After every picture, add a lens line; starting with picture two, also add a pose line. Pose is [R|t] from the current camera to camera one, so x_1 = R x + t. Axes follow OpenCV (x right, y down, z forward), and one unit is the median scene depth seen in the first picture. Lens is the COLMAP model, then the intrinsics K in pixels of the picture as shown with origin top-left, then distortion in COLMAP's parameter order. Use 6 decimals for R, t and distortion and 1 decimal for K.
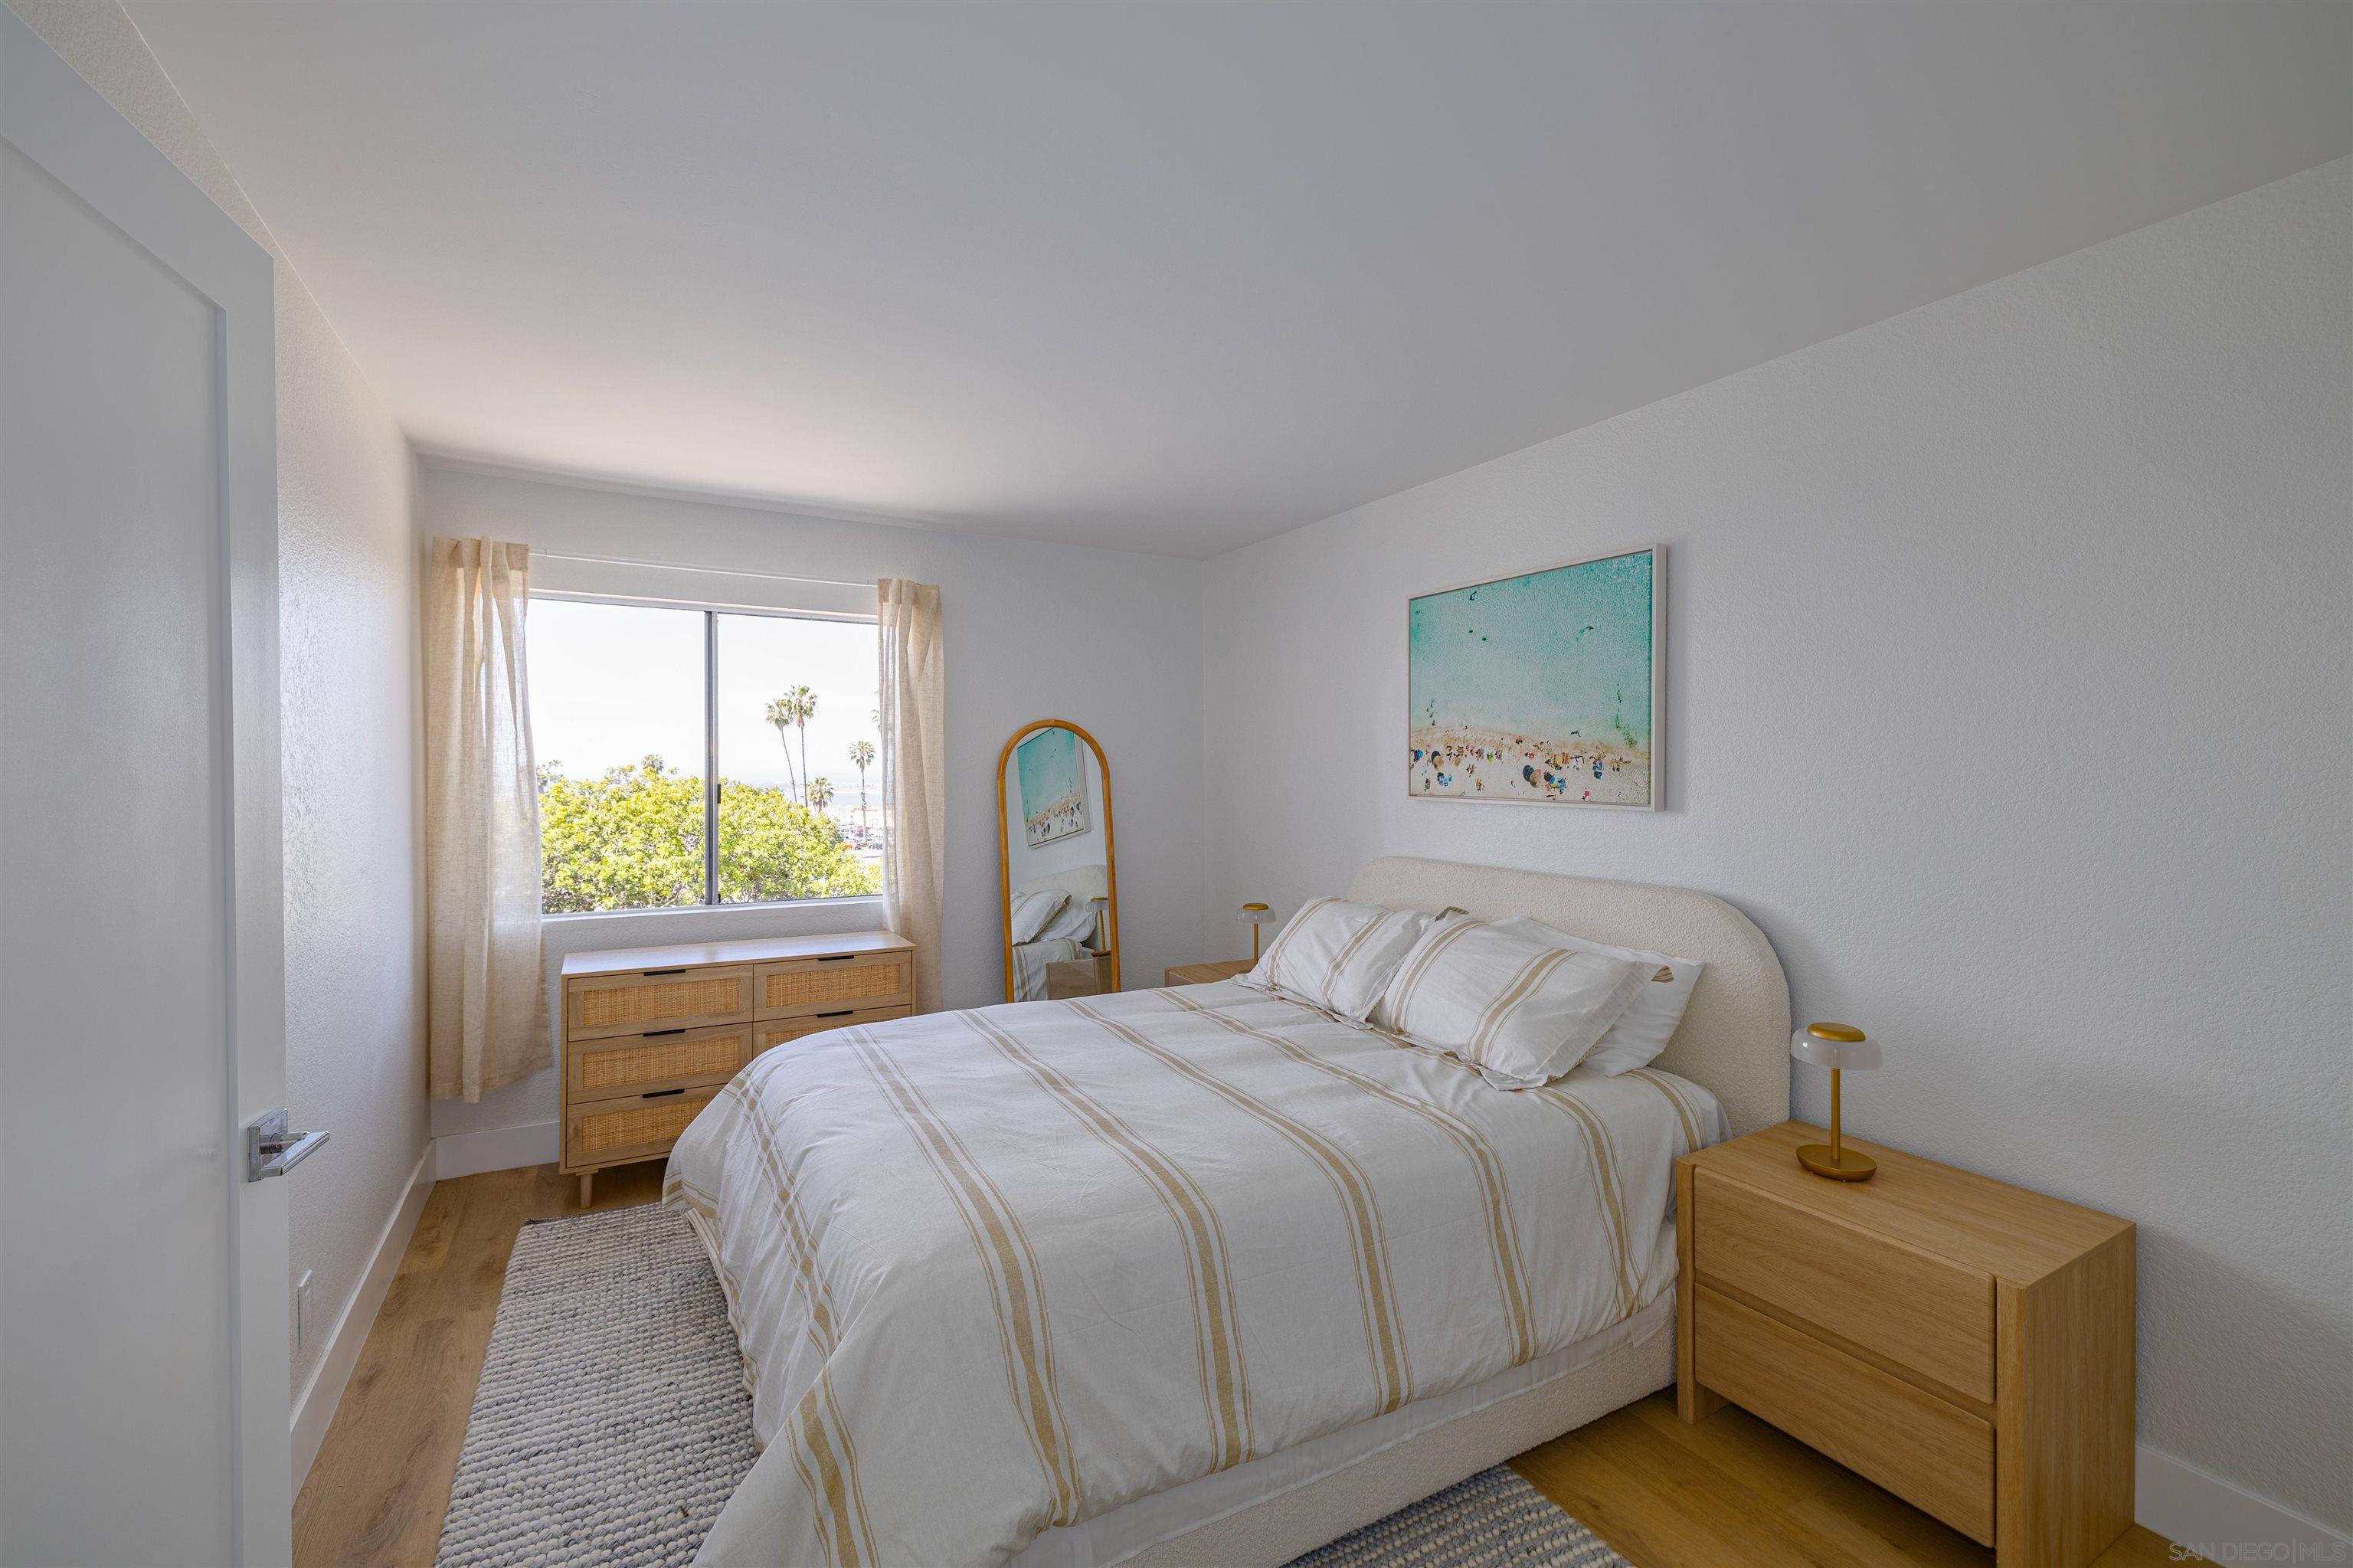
lens RADIAL K [[1008.2, 0, 1176.3], [0, 1008.2, 770.2], [0, 0, 1]] dist [0.000755, 0.000097]
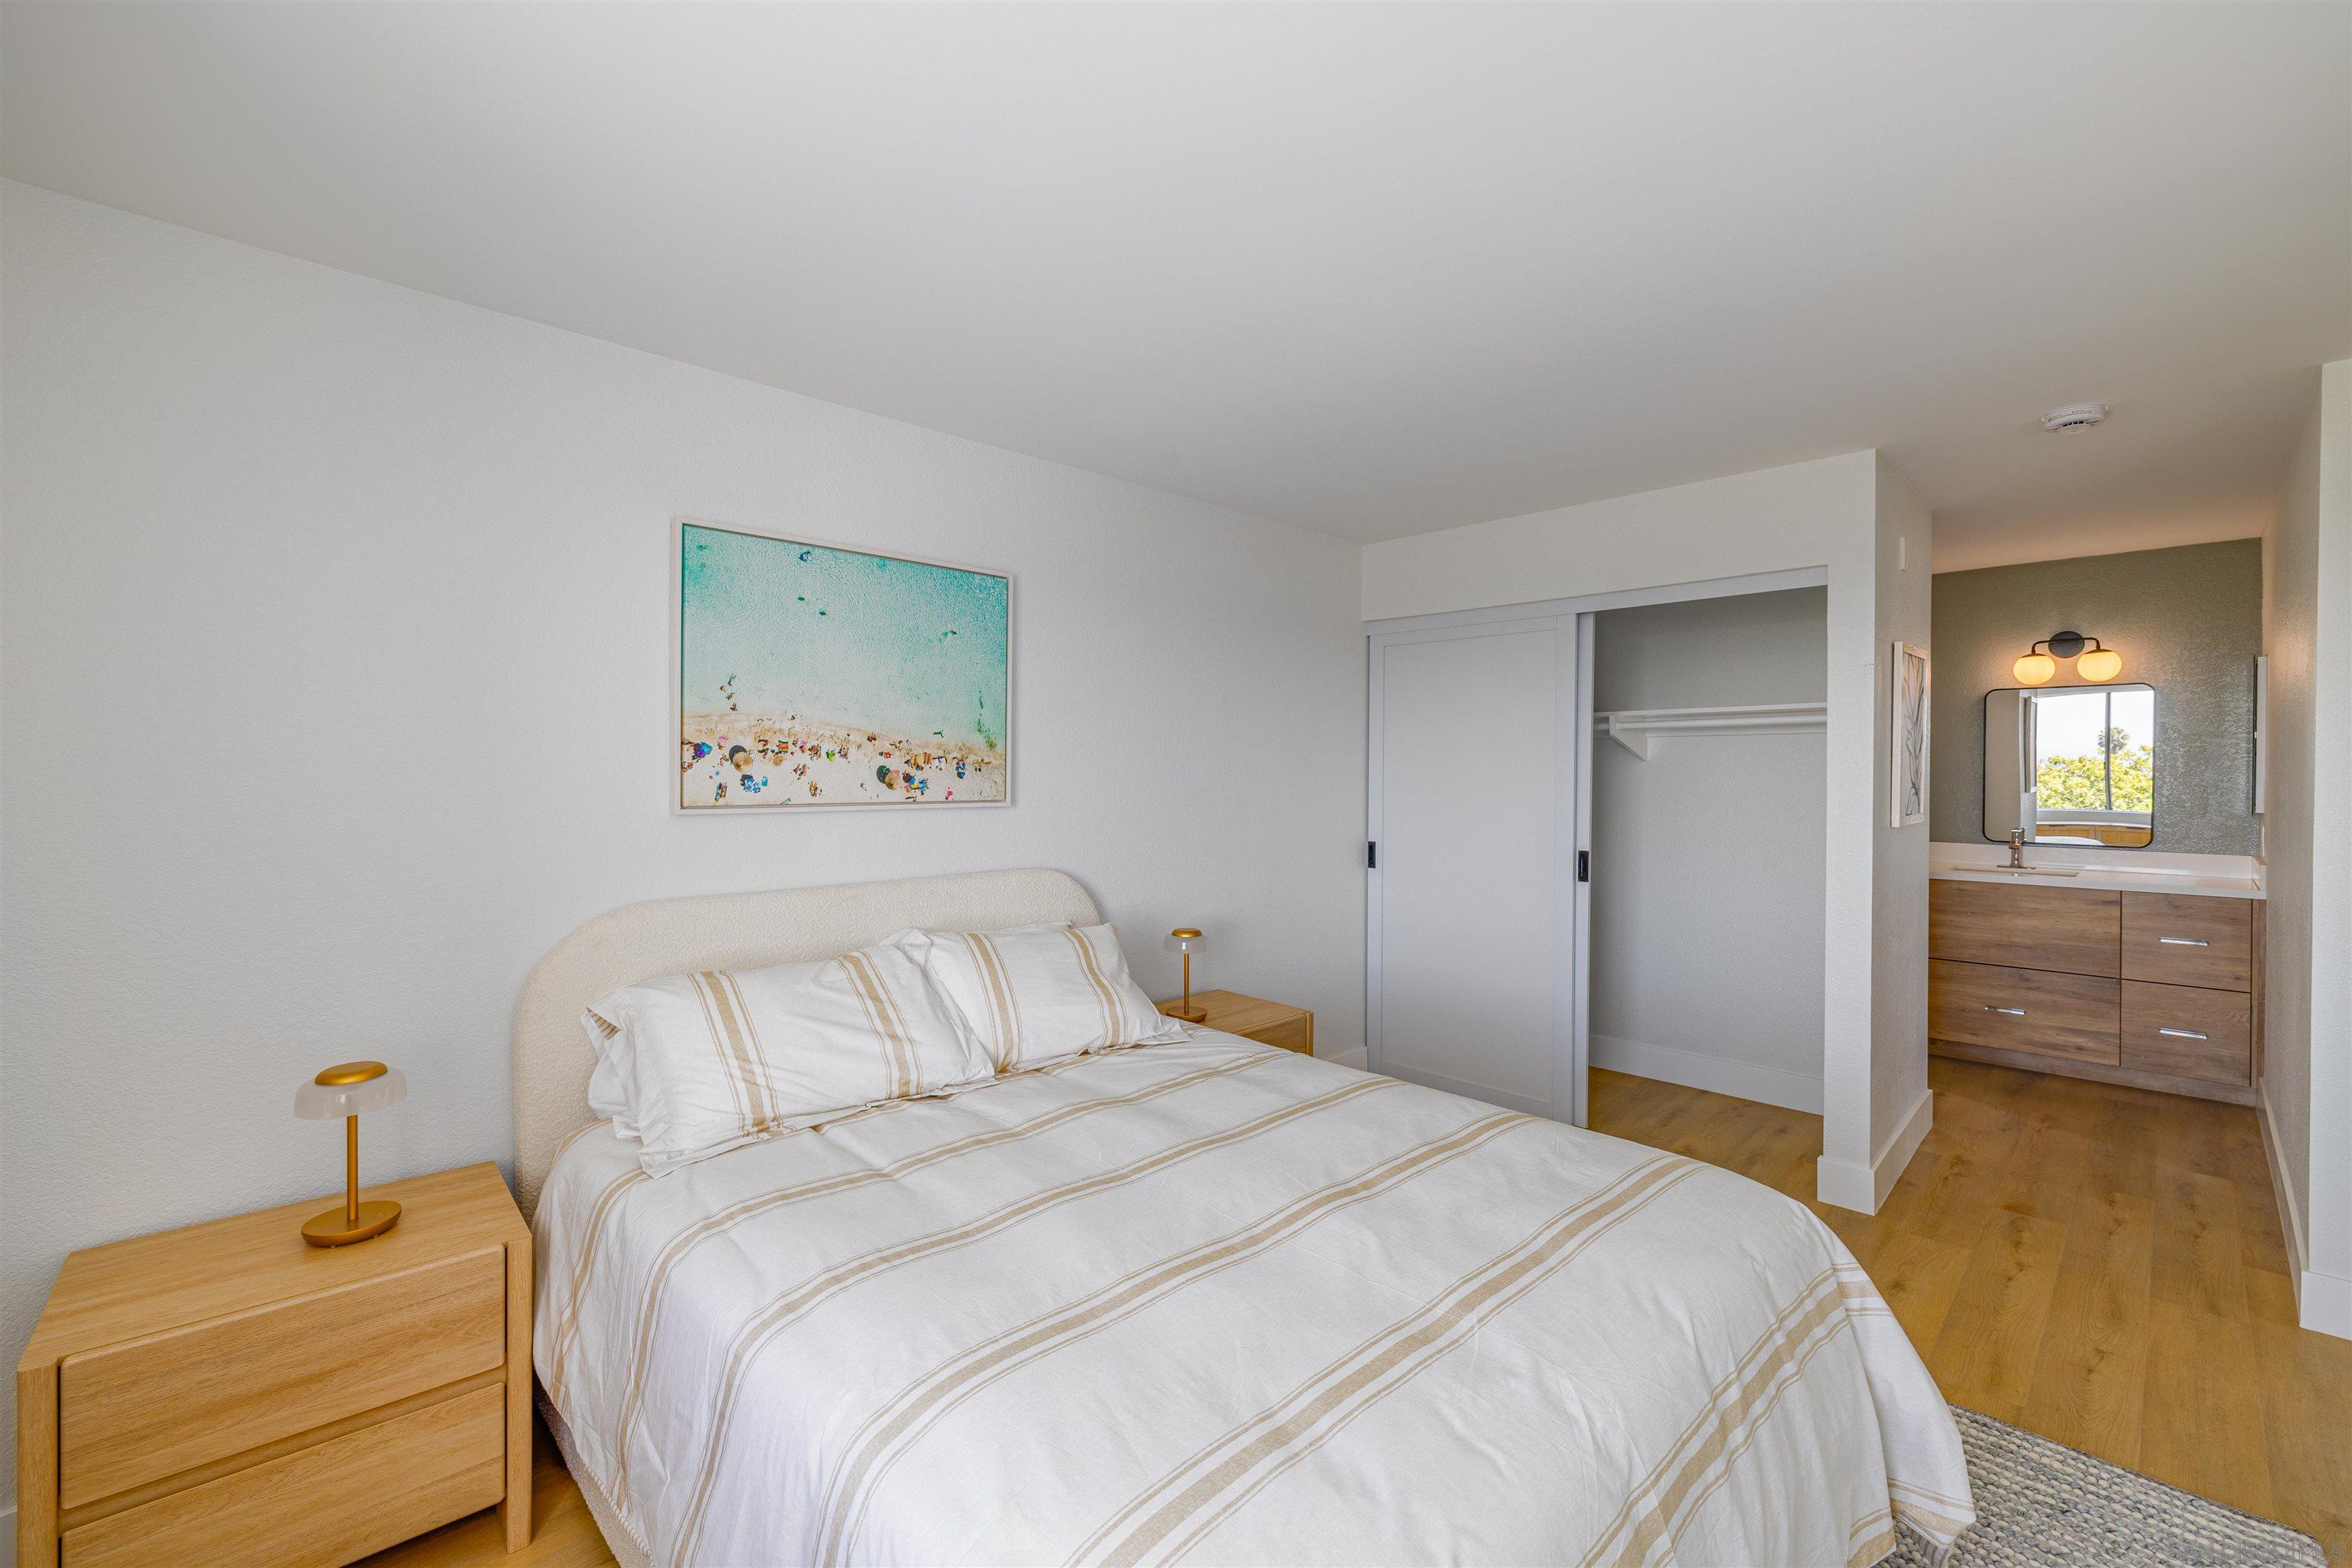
lens RADIAL K [[1007.7, 0, 1175.8], [0, 1007.7, 770.3], [0, 0, 1]] dist [0.000755, 0.000097]
pose [[-0.280330, -0.002065, 0.959901, -0.630627], [0.002955, 0.999991, 0.003014, -0.002721], [-0.959899, 0.003681, -0.280322, 1.051038]]
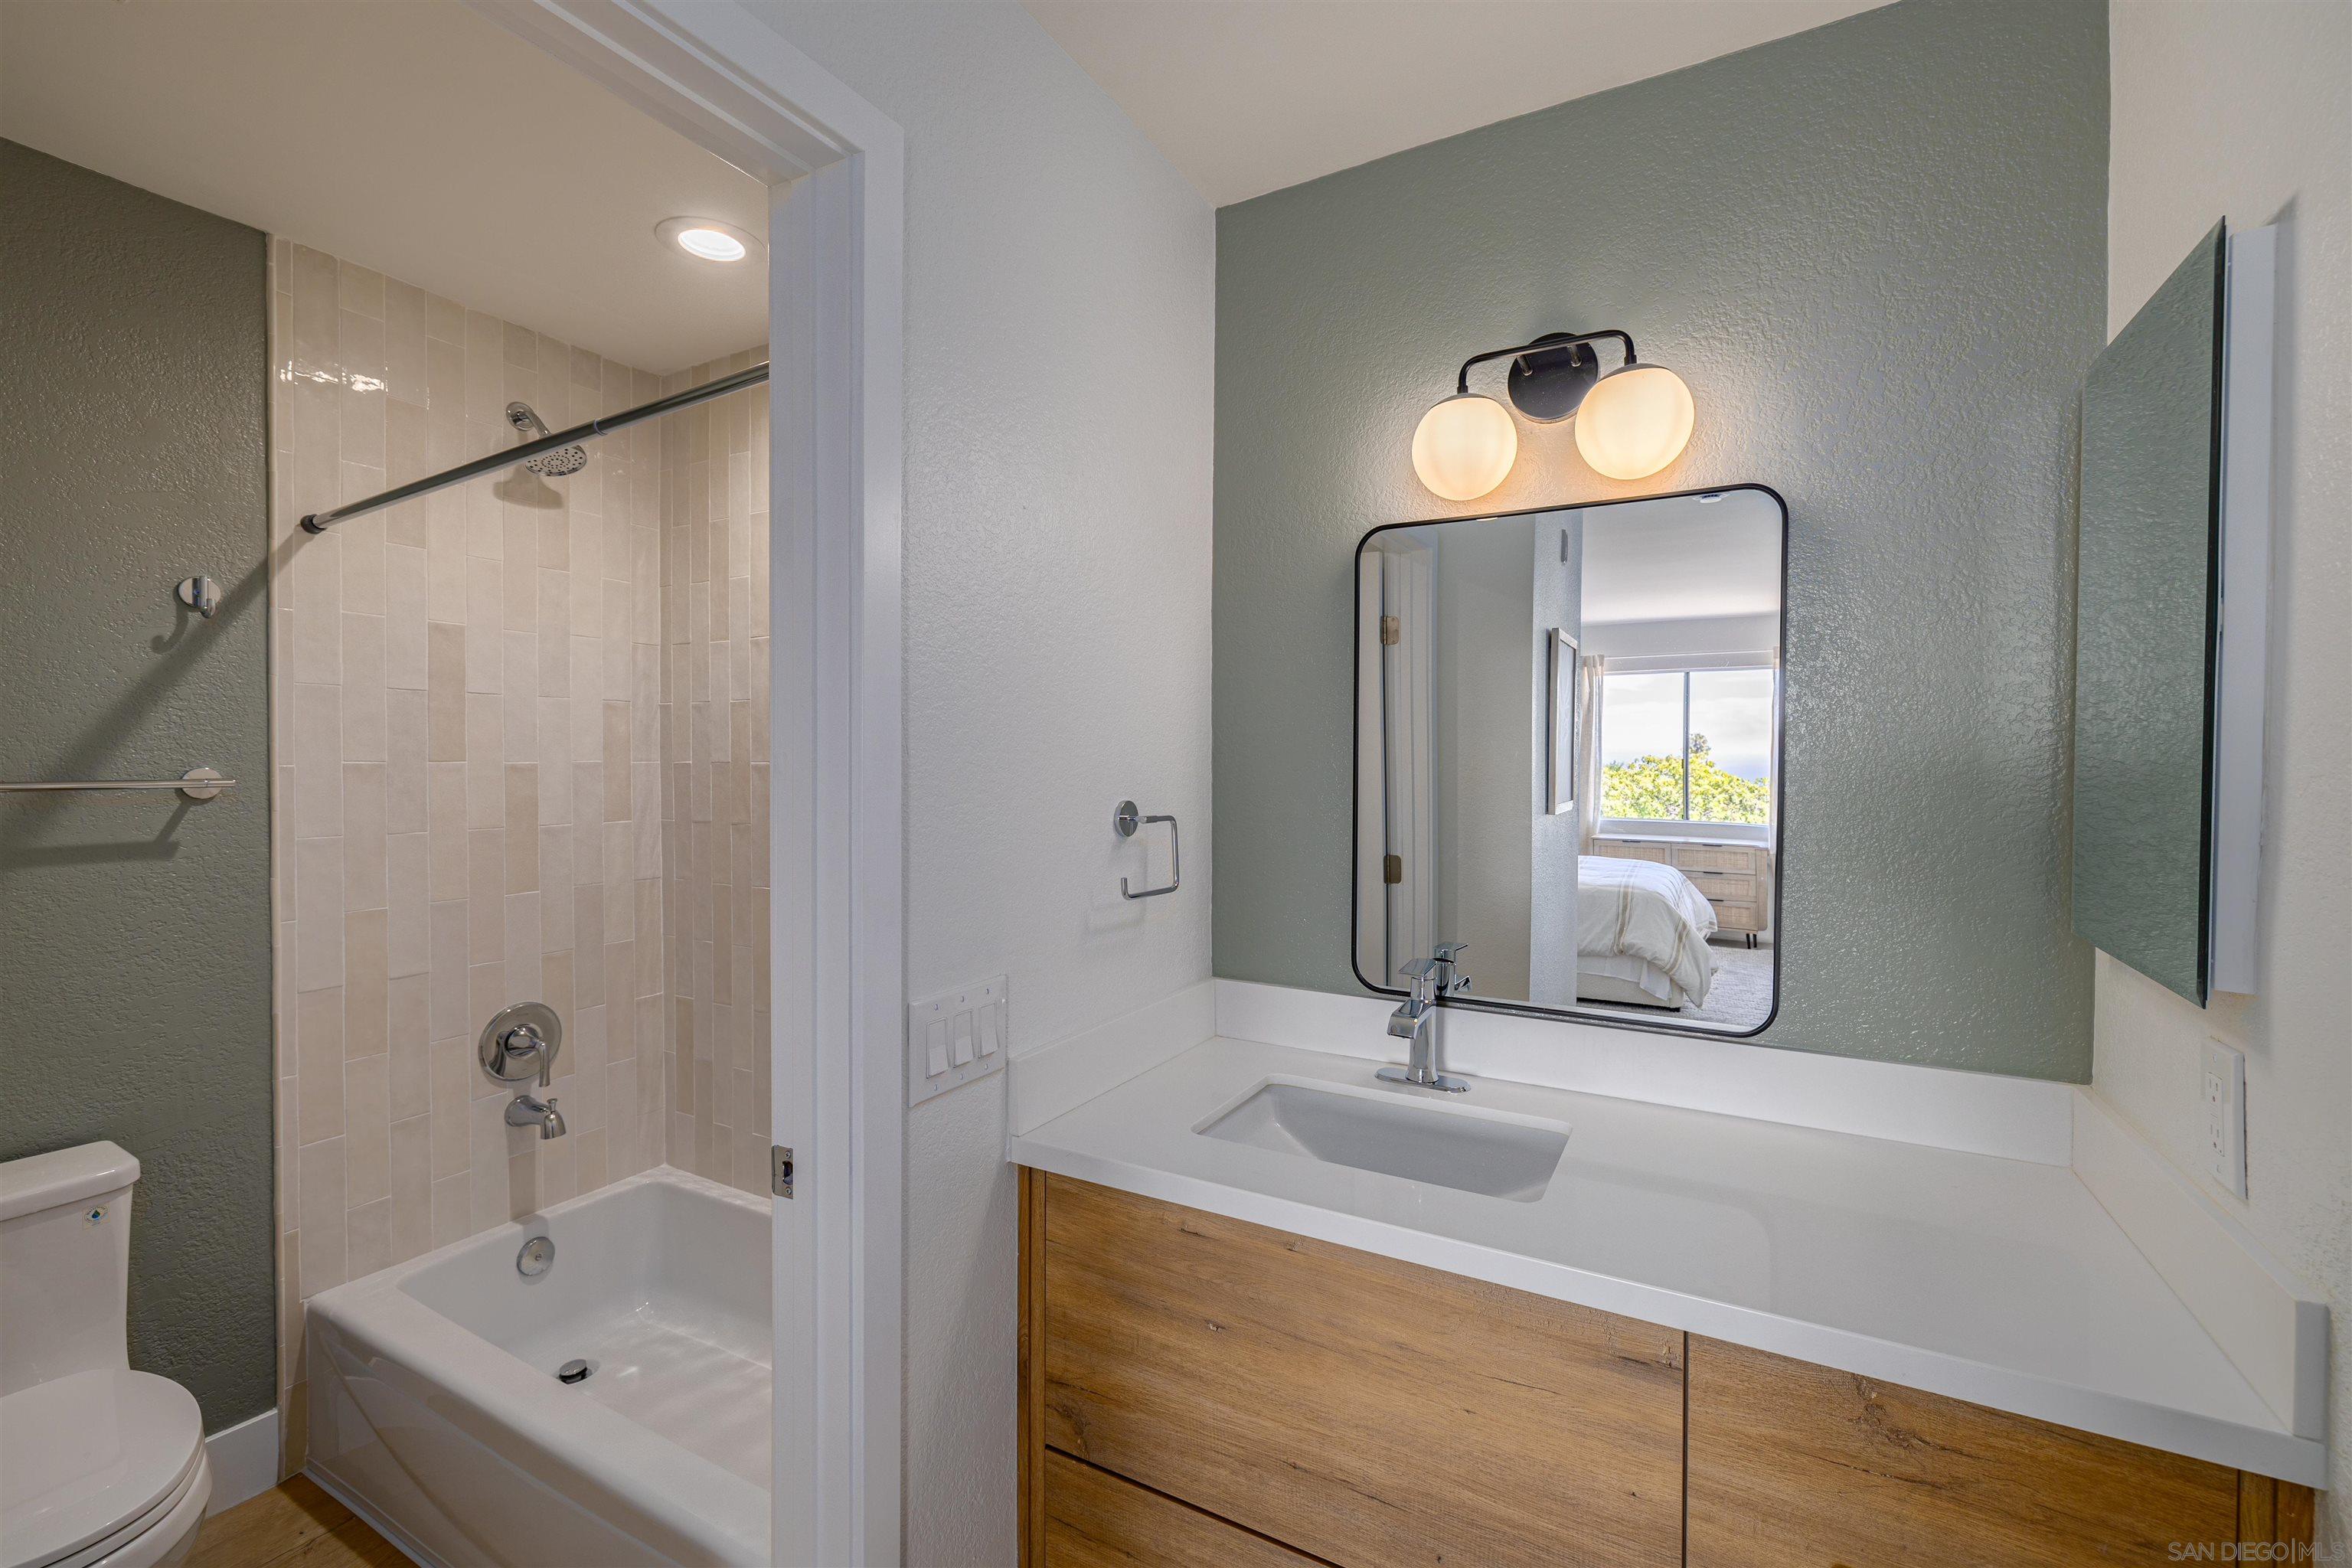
lens RADIAL K [[1007.7, 0, 1175.8], [0, 1007.7, 770.3], [0, 0, 1]] dist [0.000755, 0.000097]
pose [[-0.528716, -0.011283, 0.848724, -0.404045], [-0.005903, 0.999936, 0.009616, -0.002147], [-0.848779, 0.000075, -0.528749, 0.666555]]
